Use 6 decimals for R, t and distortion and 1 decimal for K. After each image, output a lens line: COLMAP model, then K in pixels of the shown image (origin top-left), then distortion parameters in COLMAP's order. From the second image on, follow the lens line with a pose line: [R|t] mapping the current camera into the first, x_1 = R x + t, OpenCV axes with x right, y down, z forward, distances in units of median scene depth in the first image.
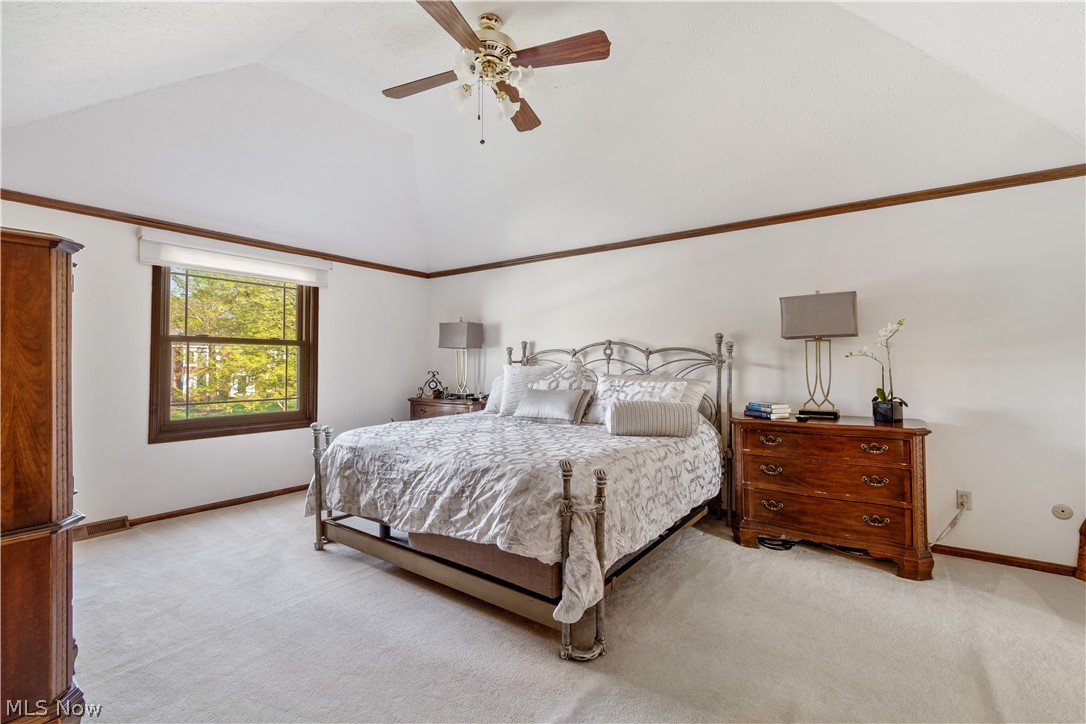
lens RADIAL K [[479.1, 0, 542.3], [0, 479.1, 359.9], [0, 0, 1]] dist [0.004411, -0.002703]
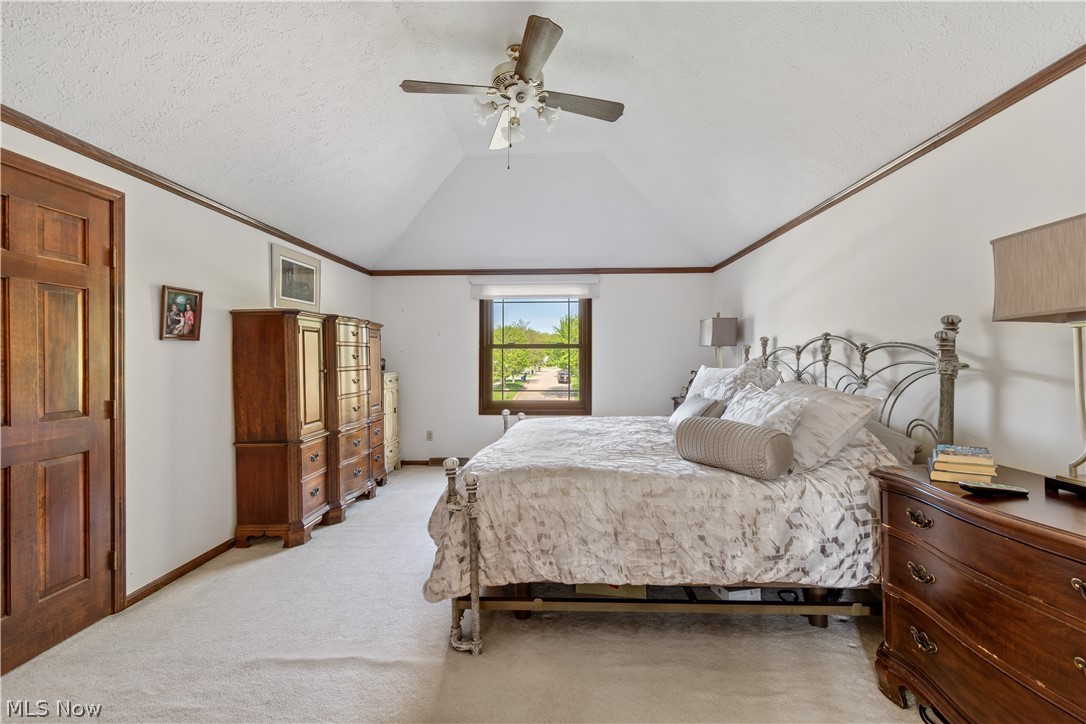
lens RADIAL K [[479.1, 0, 542.5], [0, 479.1, 363.2], [0, 0, 1]] dist [0.004411, -0.002703]
pose [[0.558439, 0.006678, -0.829519, 0.538740], [0.010360, 0.999833, 0.015024, -0.013111], [0.829481, -0.016984, 0.558277, 0.284236]]
